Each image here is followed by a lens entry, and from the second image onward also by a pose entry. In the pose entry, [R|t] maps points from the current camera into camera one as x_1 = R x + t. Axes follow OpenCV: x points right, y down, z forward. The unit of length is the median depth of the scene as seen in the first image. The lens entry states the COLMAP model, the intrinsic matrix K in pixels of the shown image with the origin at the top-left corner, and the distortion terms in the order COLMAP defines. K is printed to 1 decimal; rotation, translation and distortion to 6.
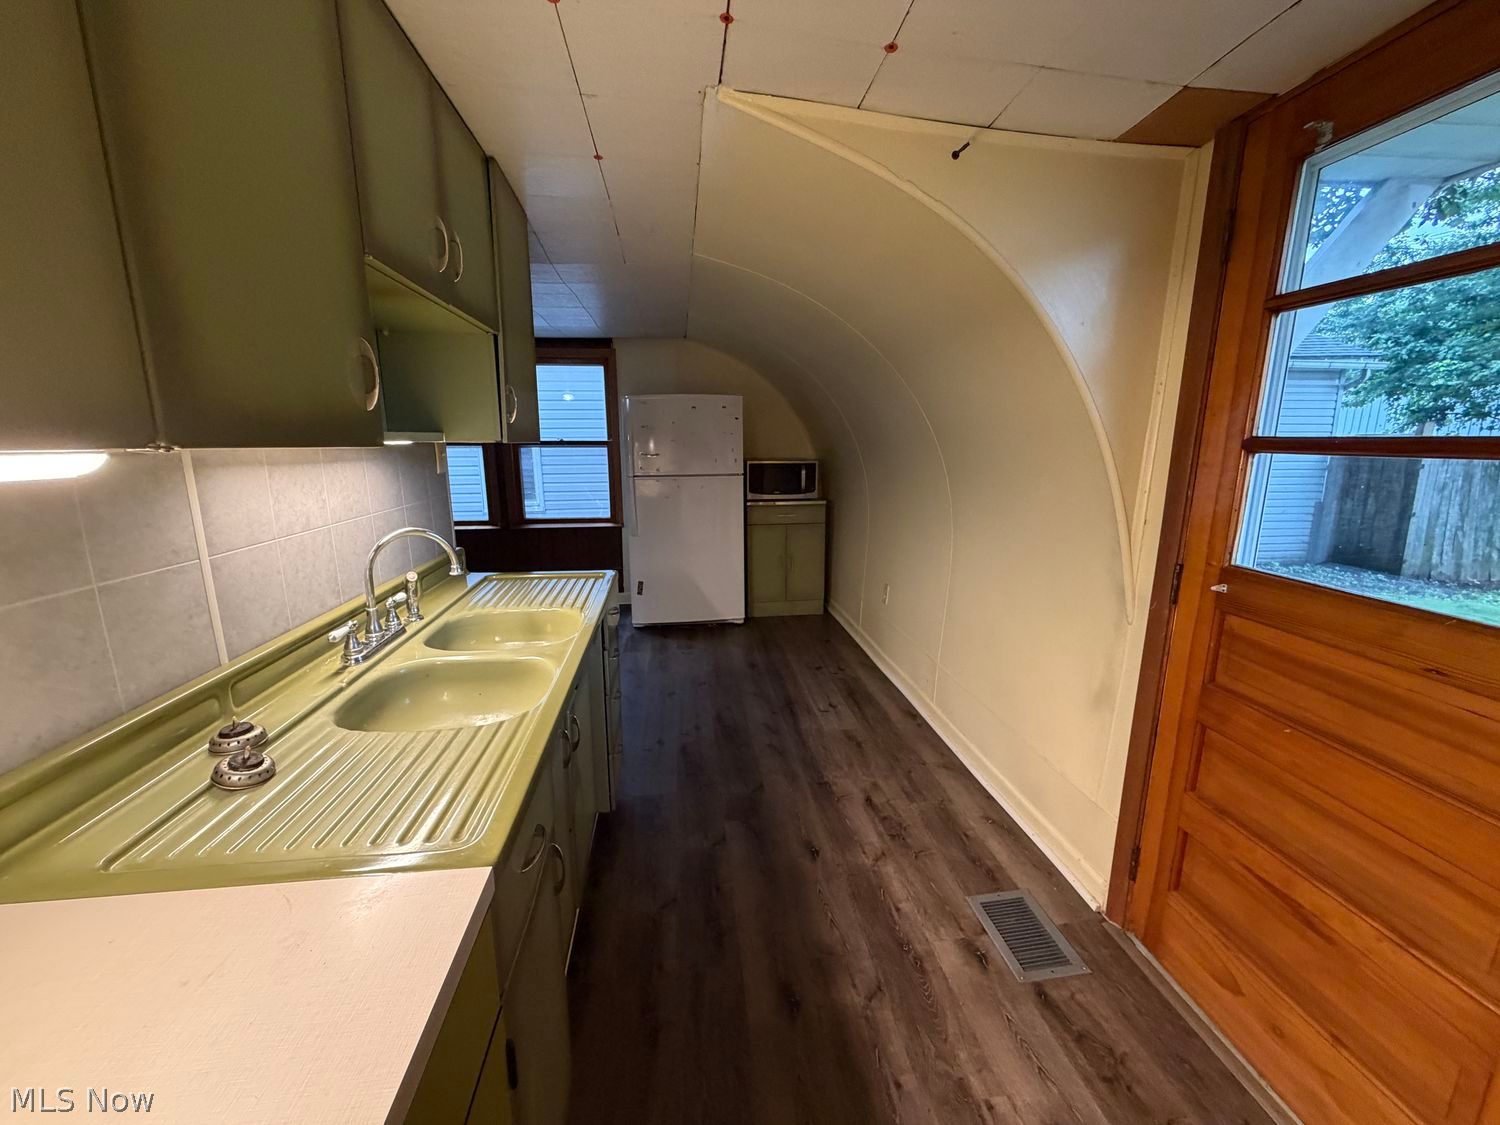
lens RADIAL K [[597.1, 0, 754.4], [0, 597.1, 561.6], [0, 0, 1]] dist [0.001706, 0.000545]
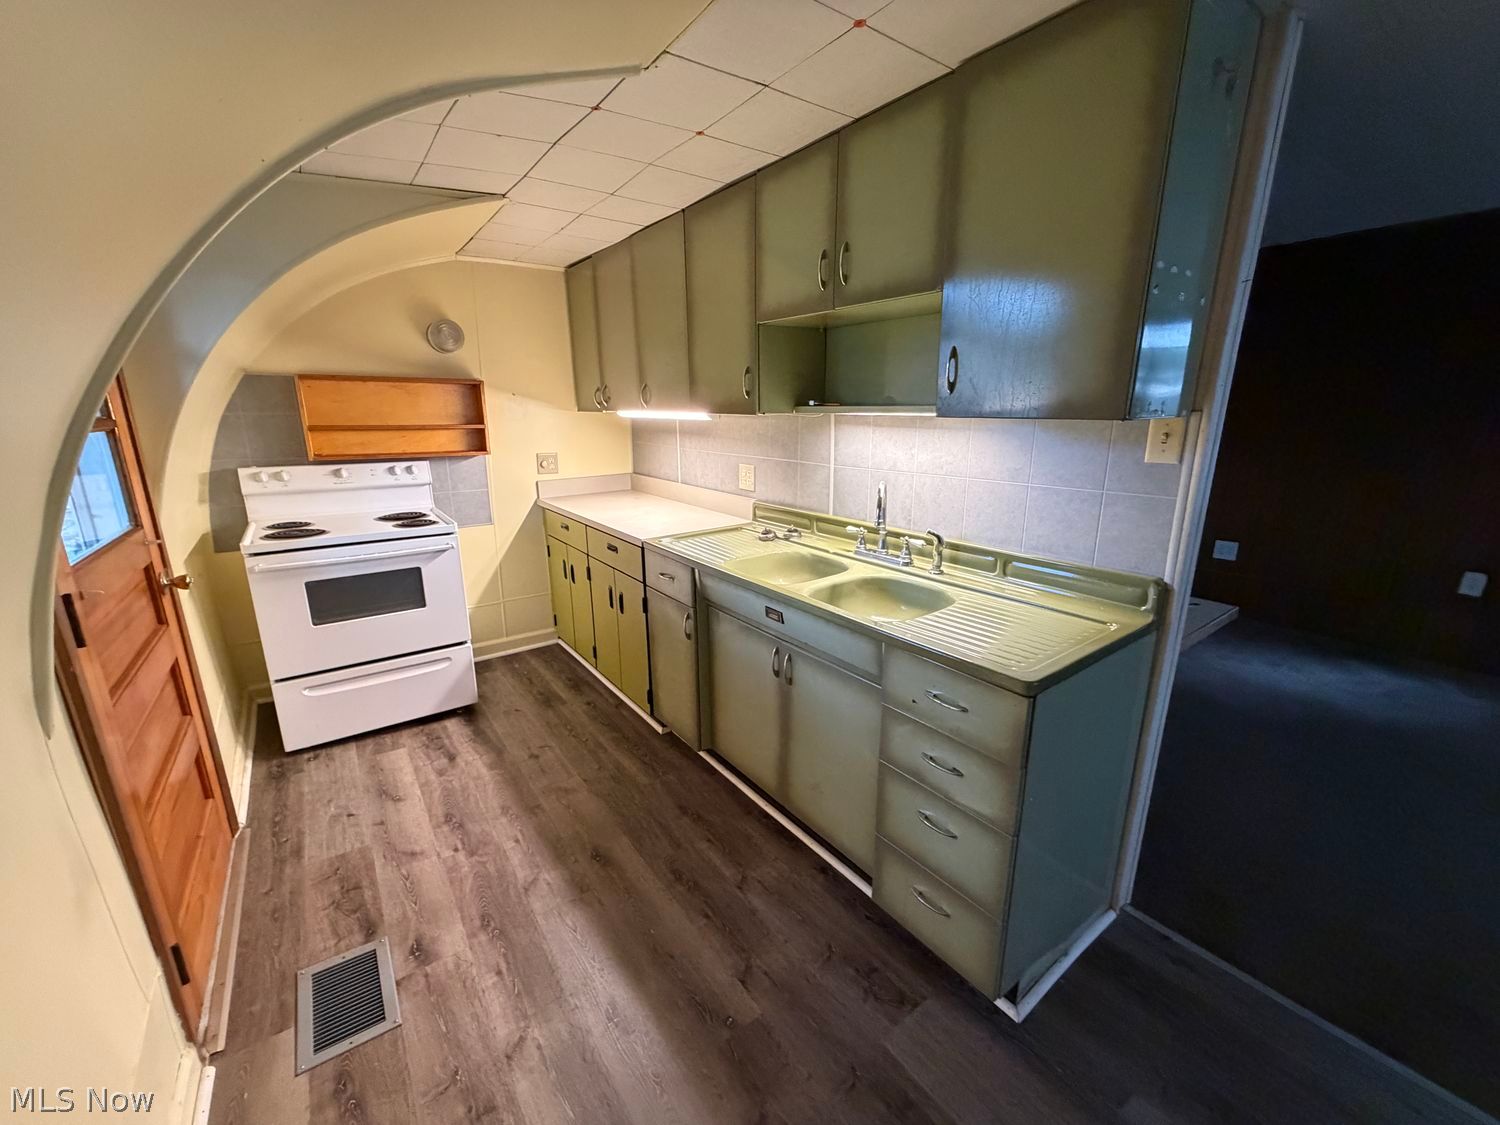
lens RADIAL K [[597.1, 0, 743.0], [0, 597.1, 561.9], [0, 0, 1]] dist [0.001706, 0.000545]
pose [[-0.878948, 0.127056, -0.459682, 0.272371], [-0.088949, 0.903274, 0.419743, -0.366552], [0.468549, 0.409821, -0.782629, 1.719574]]
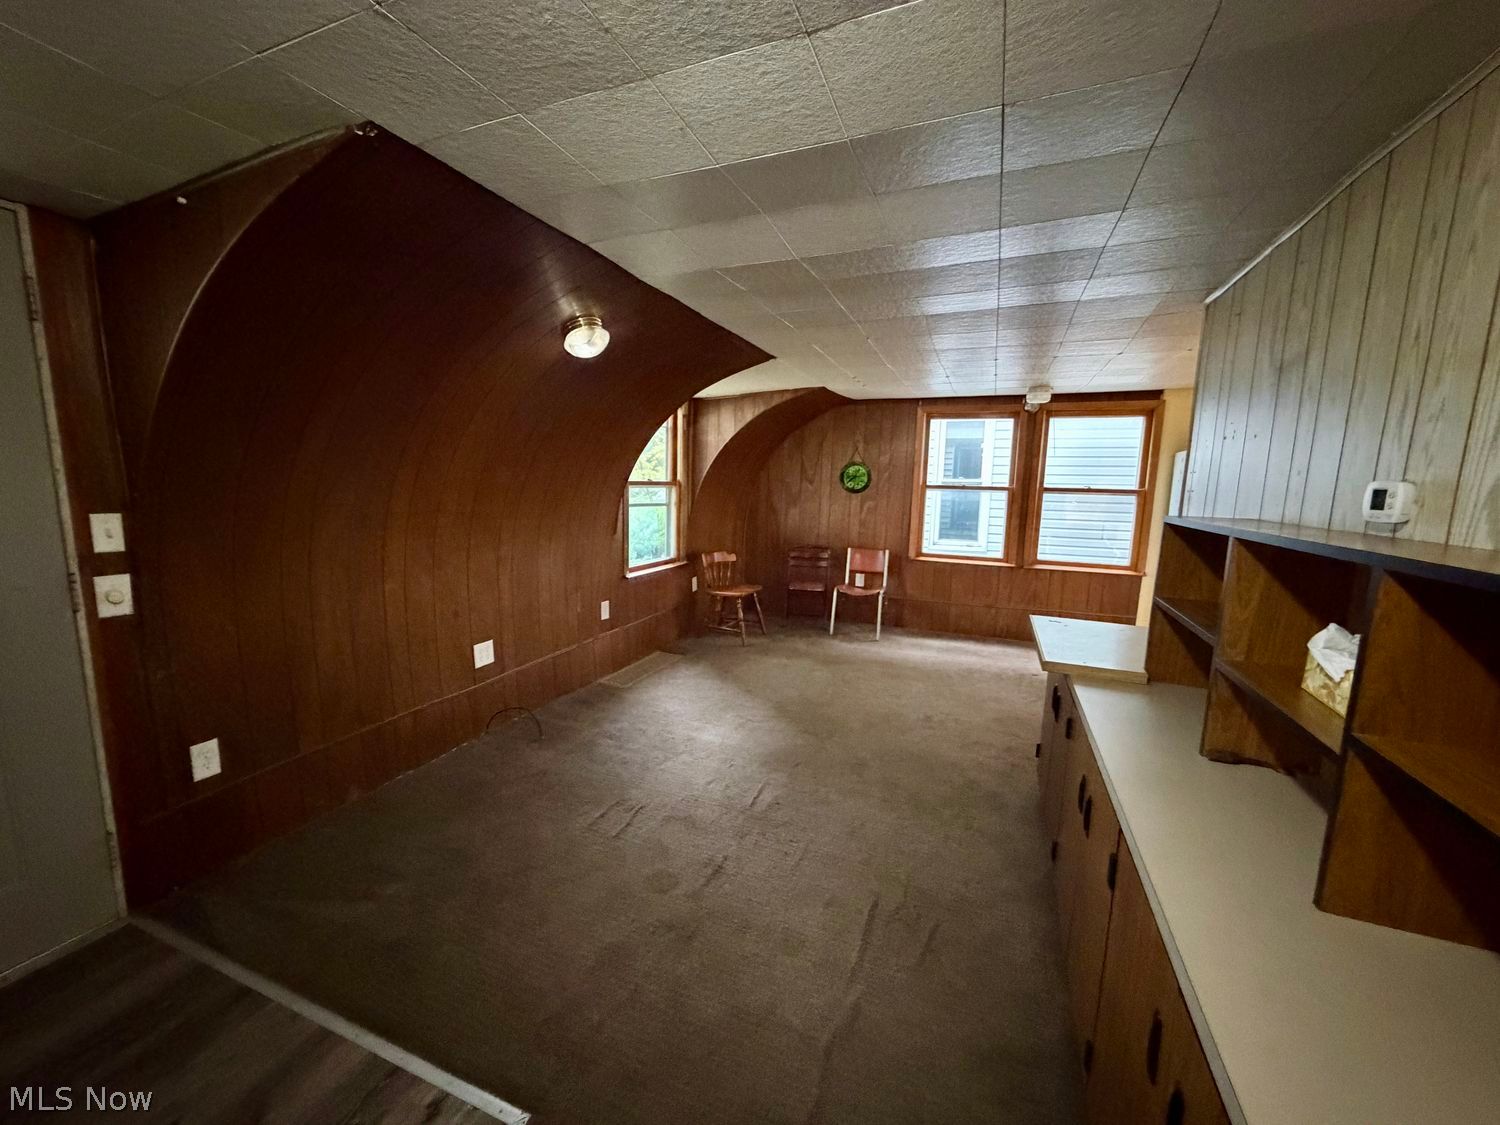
lens RADIAL K [[597.1, 0, 742.0], [0, 597.1, 563.8], [0, 0, 1]] dist [0.001706, 0.000545]
pose [[0.872626, 0.087510, -0.480486, -0.932221], [-0.120127, 0.992051, -0.037486, 0.111482], [0.473386, 0.090431, 0.876201, -0.527216]]
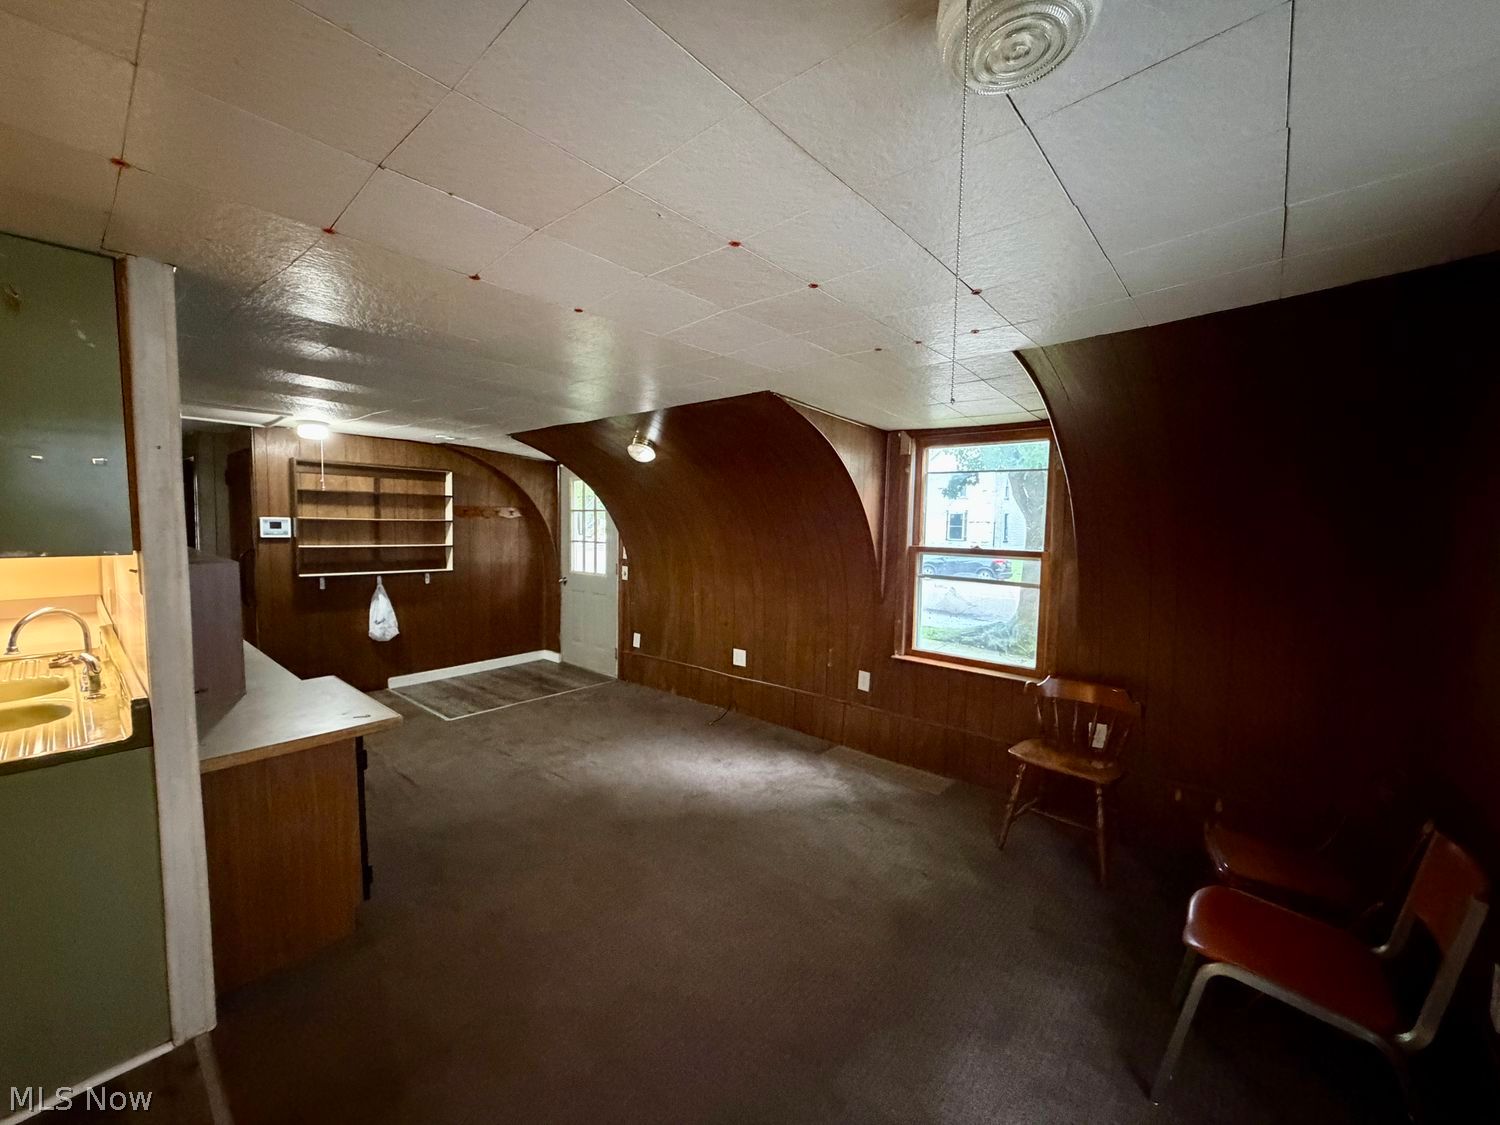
lens RADIAL K [[597.1, 0, 748.0], [0, 597.1, 562.7], [0, 0, 1]] dist [0.001706, 0.000545]
pose [[-0.741925, 0.033247, -0.669659, -0.734569], [-0.151407, 0.964664, 0.215639, -0.586057], [0.653165, 0.261378, -0.710674, 2.573821]]
